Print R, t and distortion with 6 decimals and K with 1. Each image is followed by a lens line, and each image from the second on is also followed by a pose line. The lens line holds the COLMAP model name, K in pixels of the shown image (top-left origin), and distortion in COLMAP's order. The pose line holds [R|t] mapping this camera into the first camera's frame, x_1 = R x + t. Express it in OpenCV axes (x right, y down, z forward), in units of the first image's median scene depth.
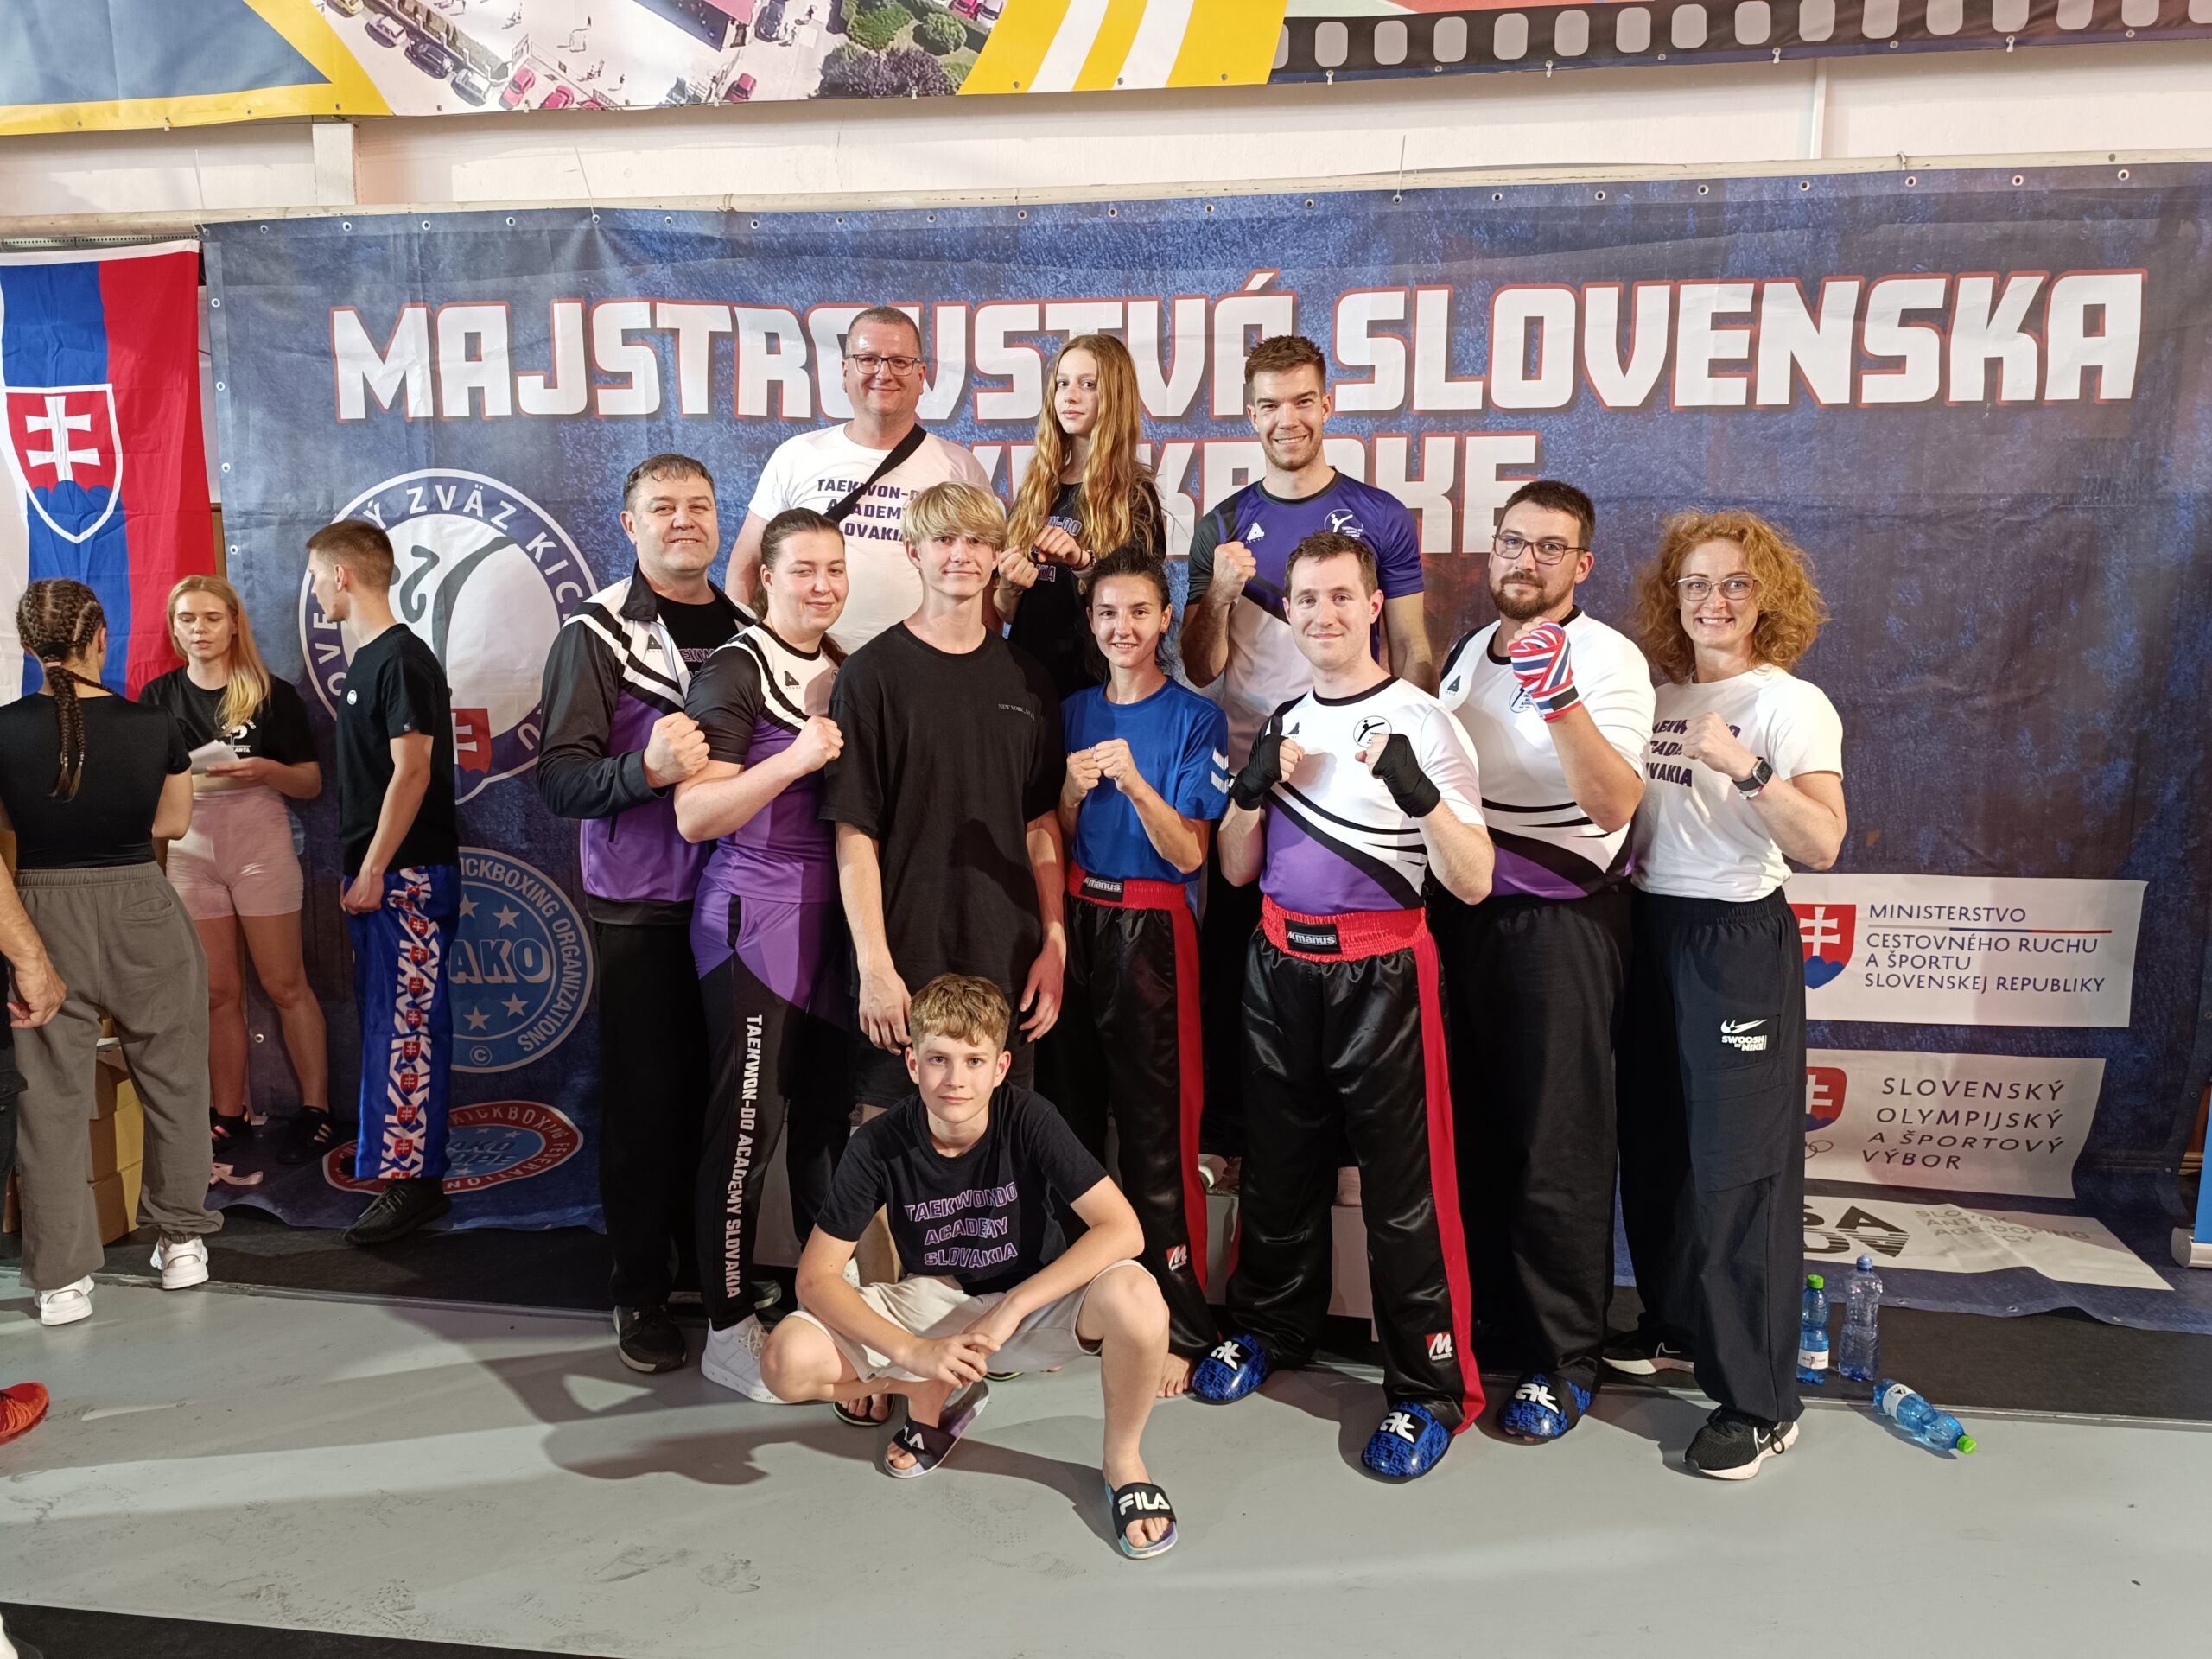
lens RADIAL K [[1573.5, 0, 1115.4], [0, 1573.5, 834.9], [0, 0, 1]] dist [0.006431, 0.005874]
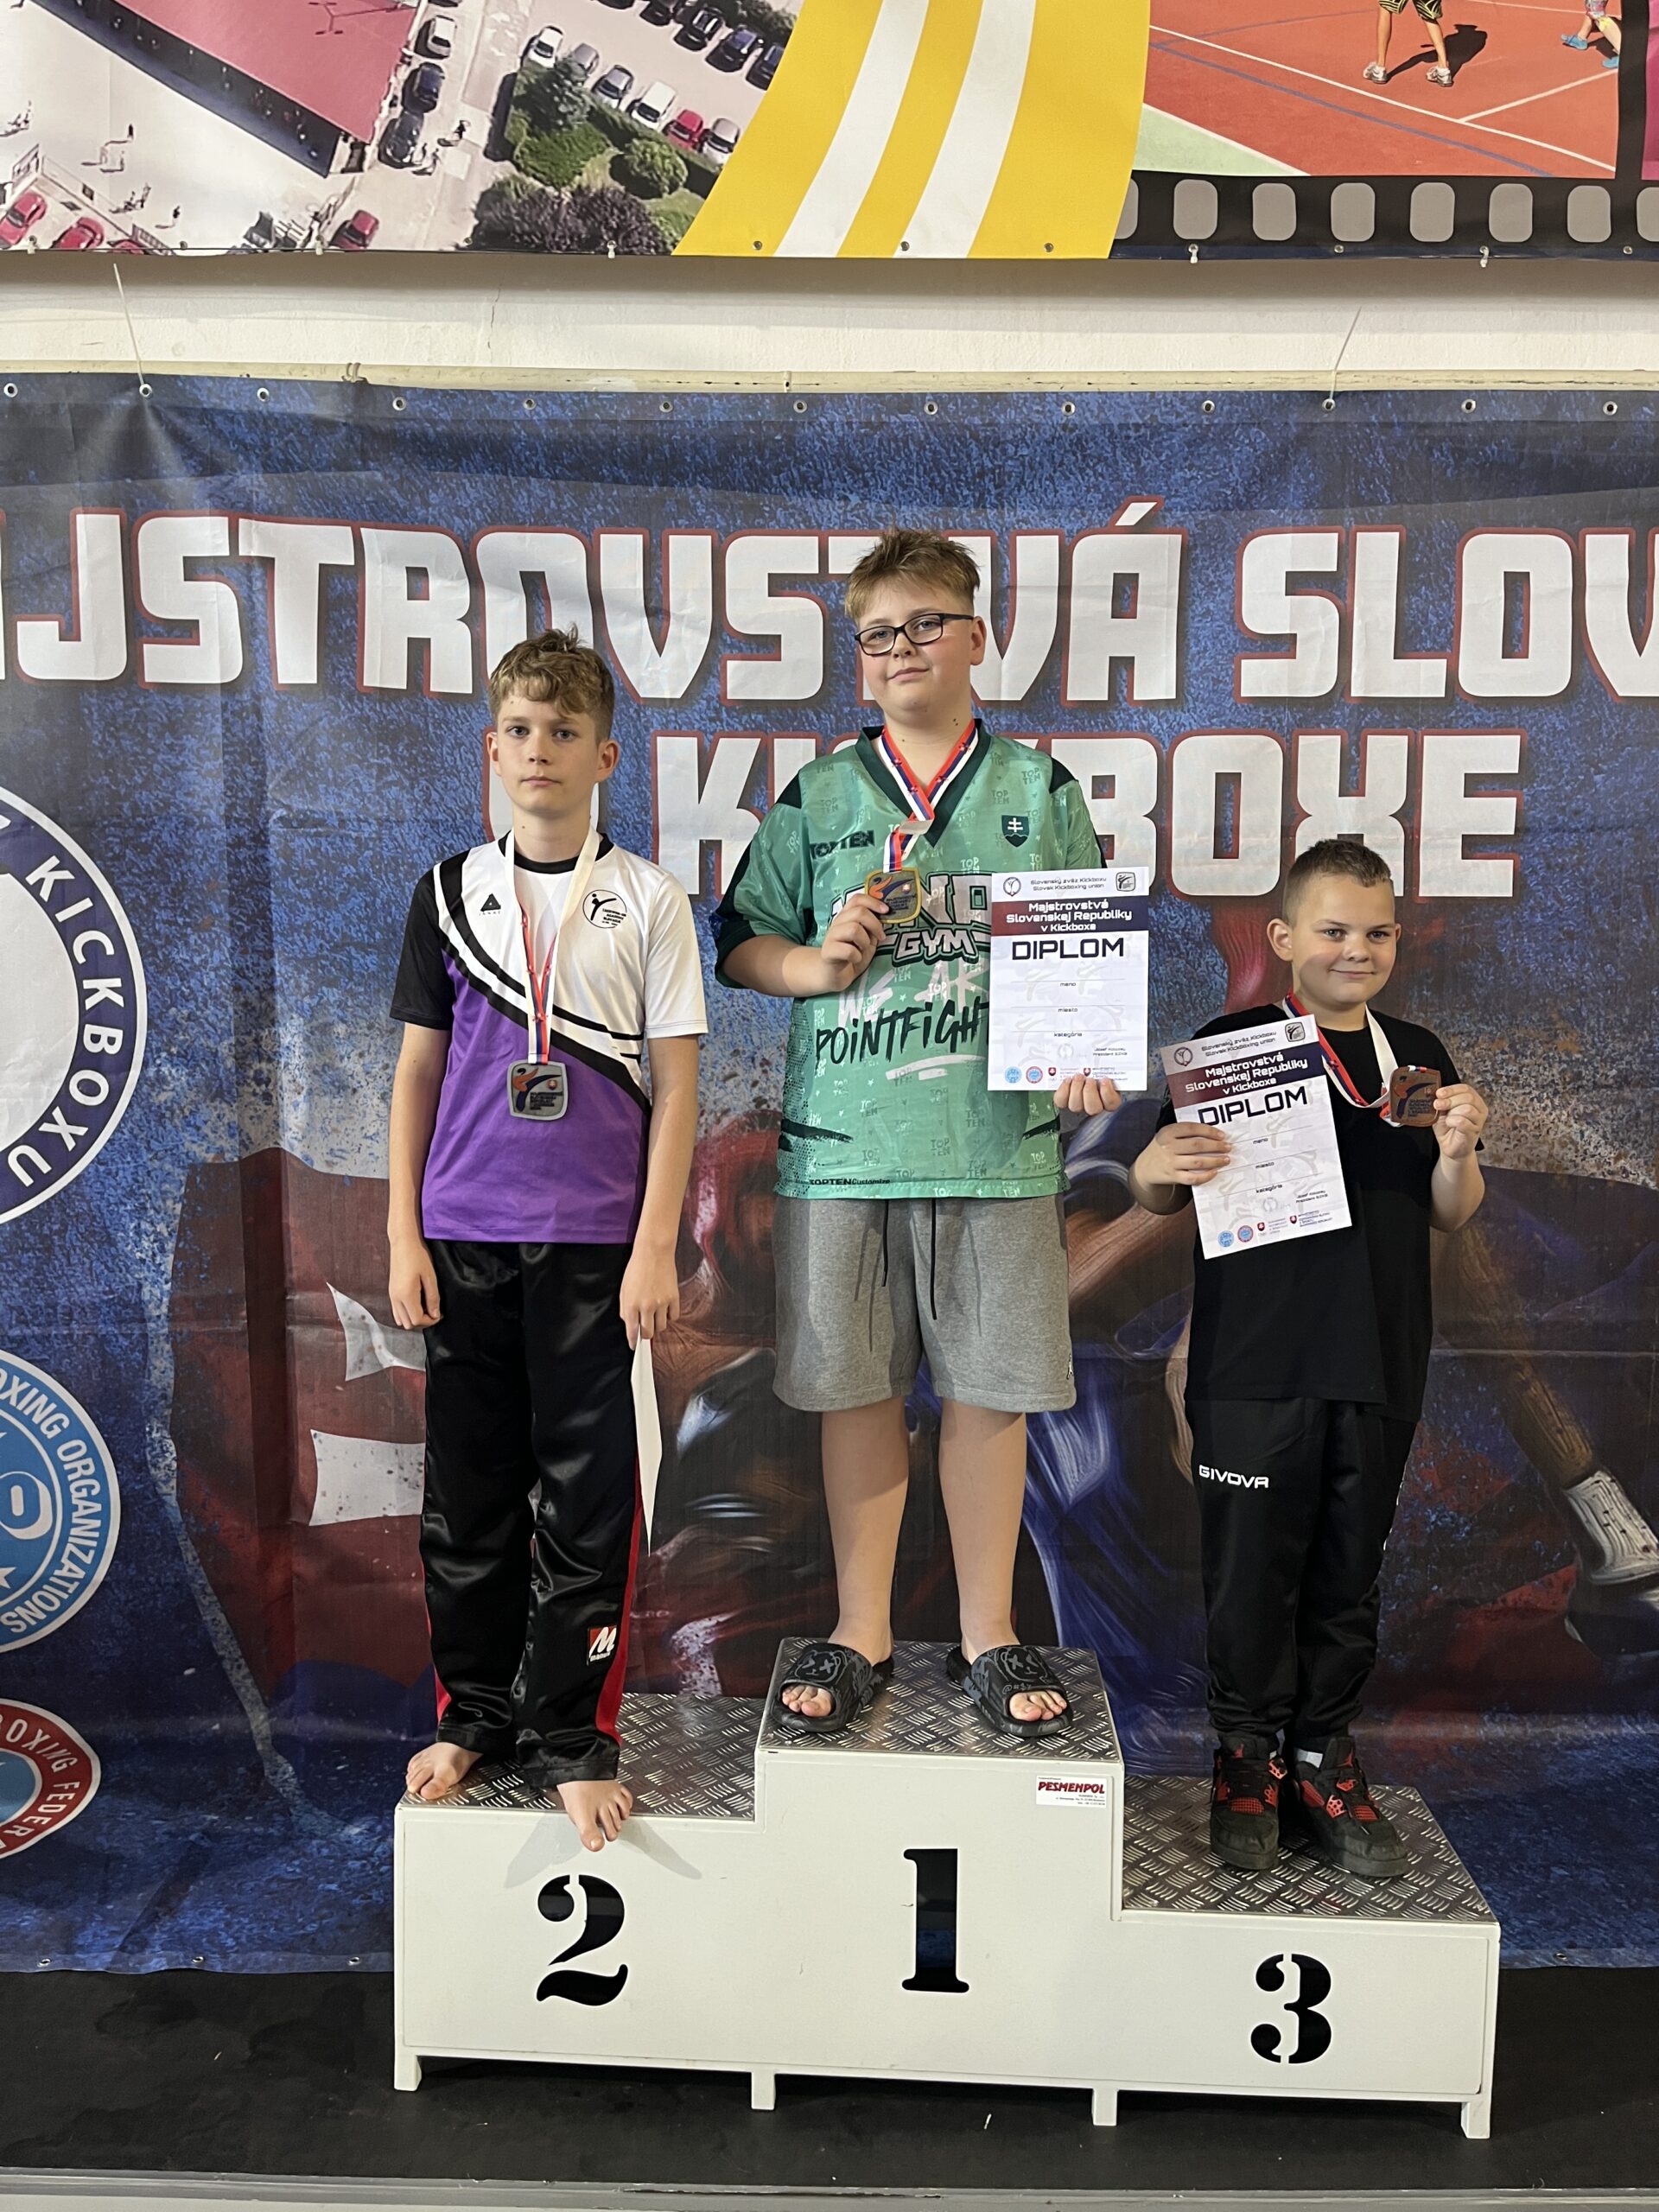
lens RADIAL K [[1642.4, 0, 823.9], [0, 1642.4, 1111.5], [0, 0, 1]] dist [0.027993, -0.041676]
pose [[0.991044, -0.009366, 0.133204, -0.140841], [0.017162, 0.998198, -0.057497, -0.041662], [-0.132425, 0.059268, 0.989419, 0.289044]]
